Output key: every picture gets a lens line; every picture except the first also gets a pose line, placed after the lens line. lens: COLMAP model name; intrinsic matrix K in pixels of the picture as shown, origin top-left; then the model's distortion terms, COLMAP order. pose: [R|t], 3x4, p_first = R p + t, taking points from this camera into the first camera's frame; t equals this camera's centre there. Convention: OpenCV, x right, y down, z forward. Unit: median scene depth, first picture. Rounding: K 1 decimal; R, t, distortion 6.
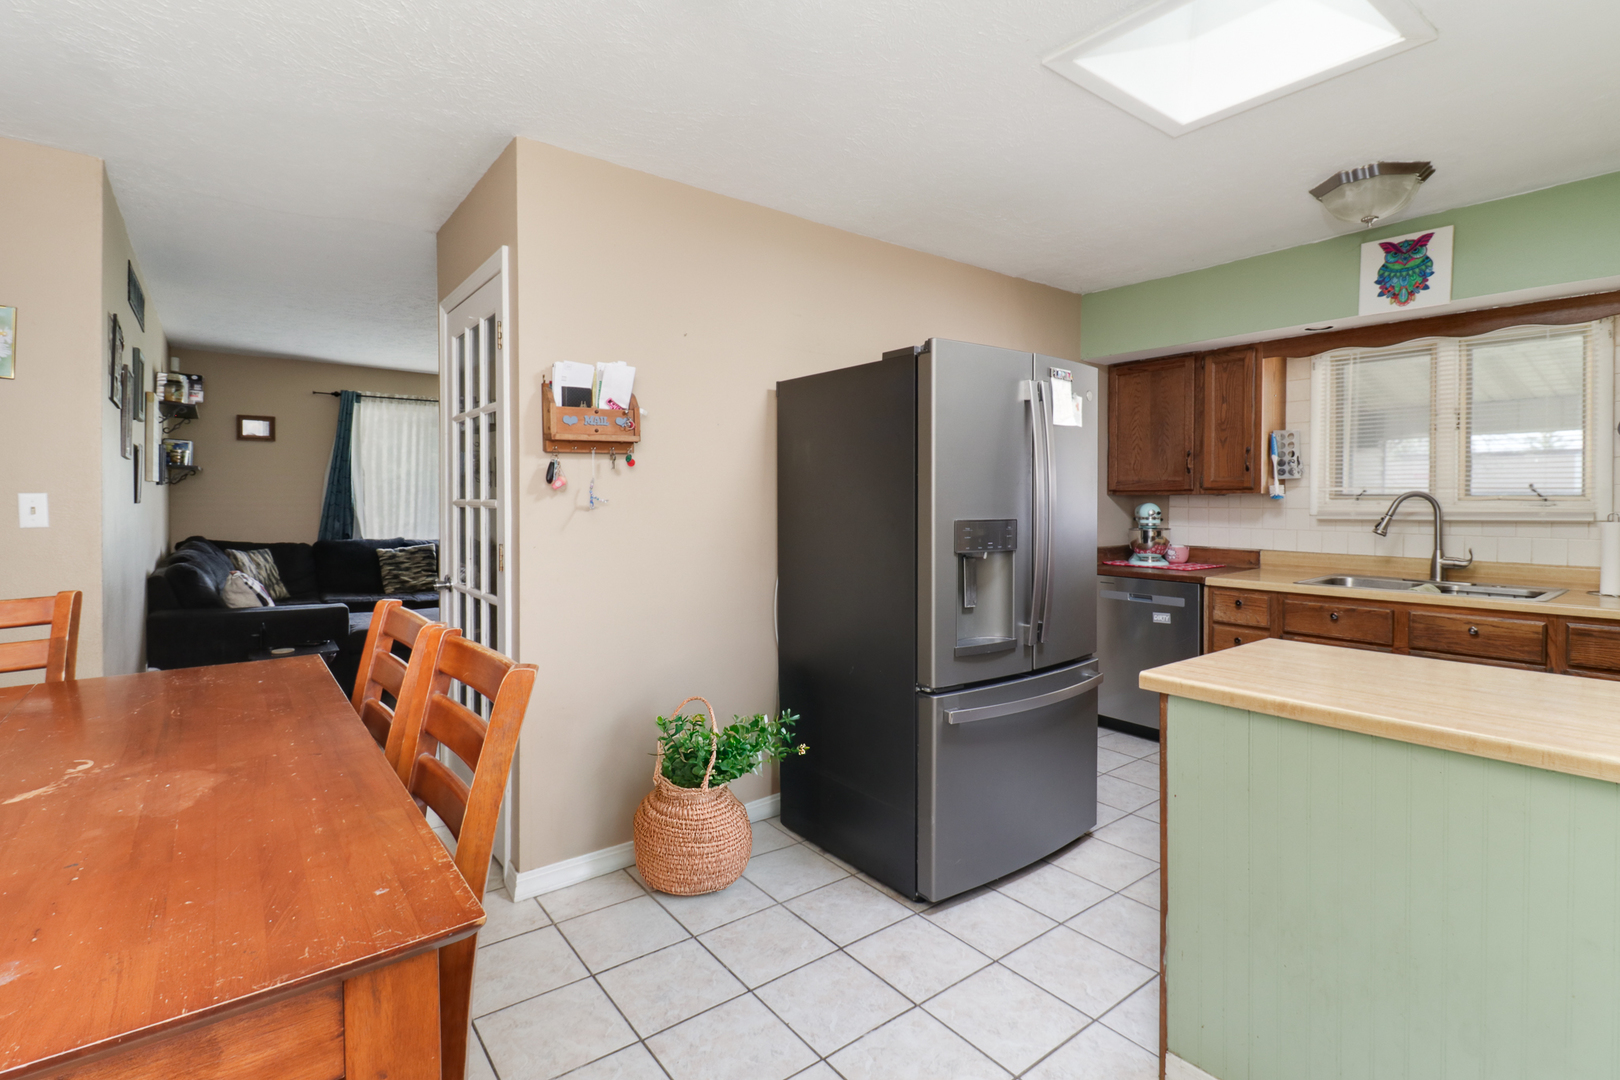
lens RADIAL K [[778.0, 0, 827.7], [0, 778.0, 502.8], [0, 0, 1]] dist [0.013316, -0.005148]
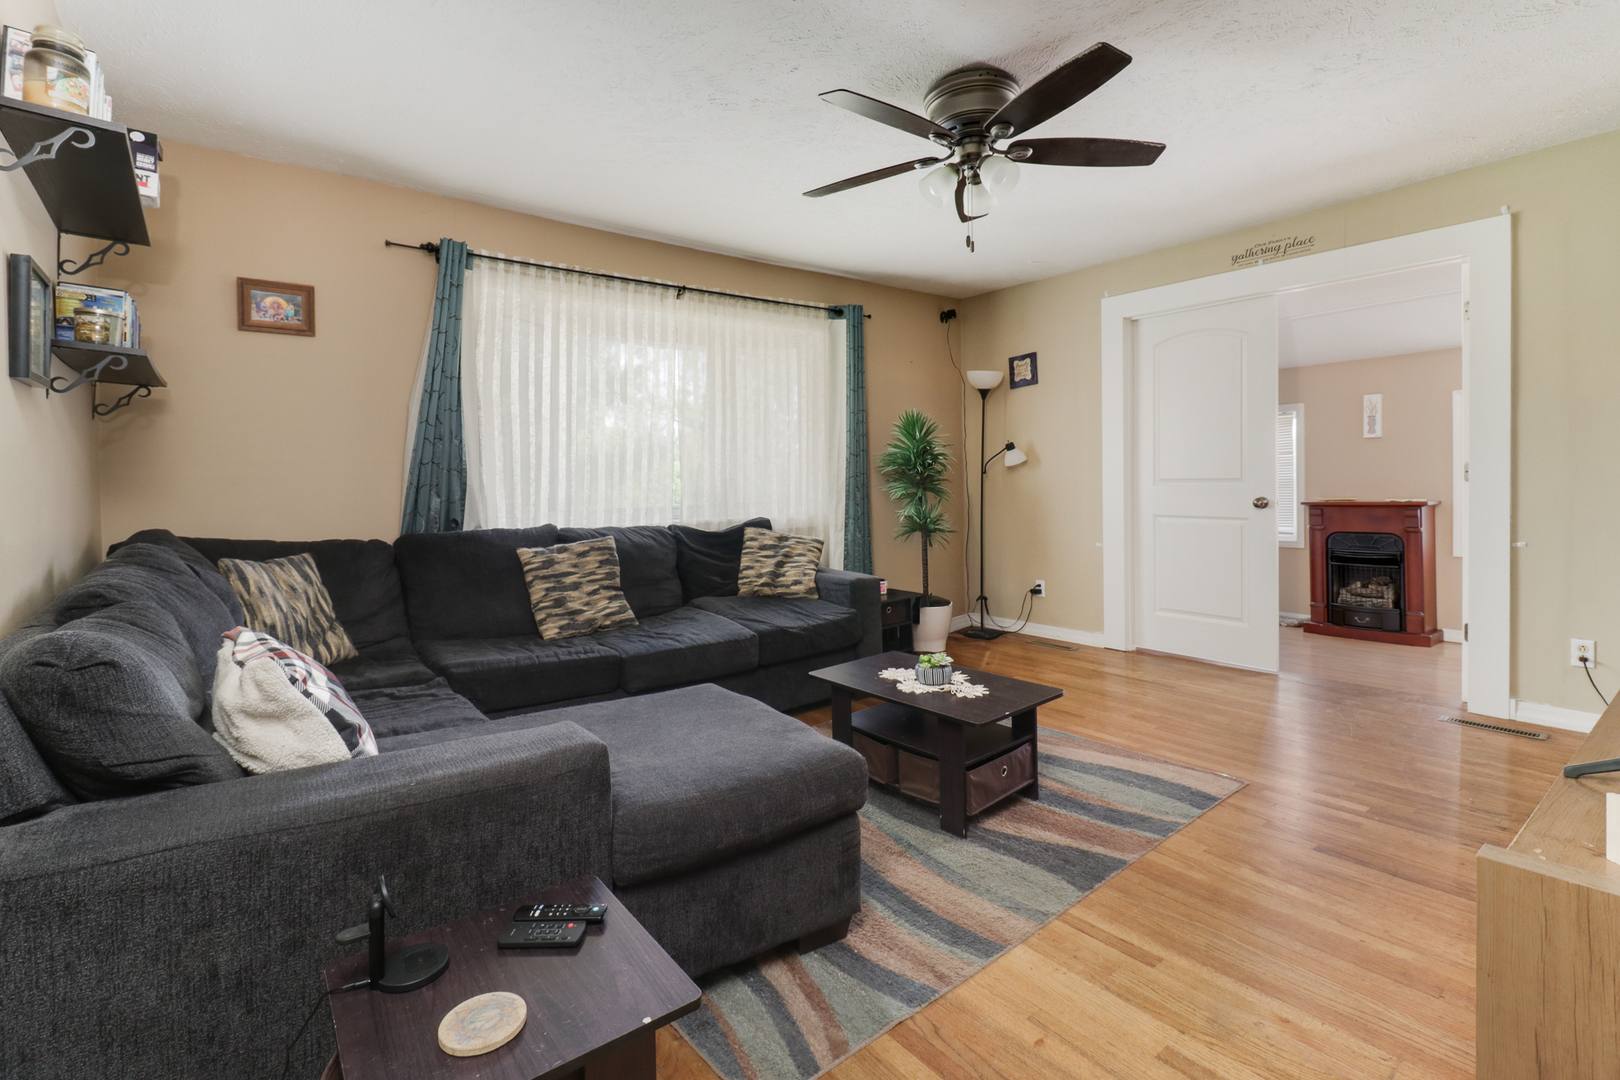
lens RADIAL K [[778.0, 0, 821.4], [0, 778.0, 474.3], [0, 0, 1]] dist [0.013316, -0.005148]
pose [[0.999790, -0.020118, 0.003964, -0.383891], [0.020157, 0.999747, -0.009972, 0.020260], [-0.003763, 0.010050, 0.999942, 0.496372]]
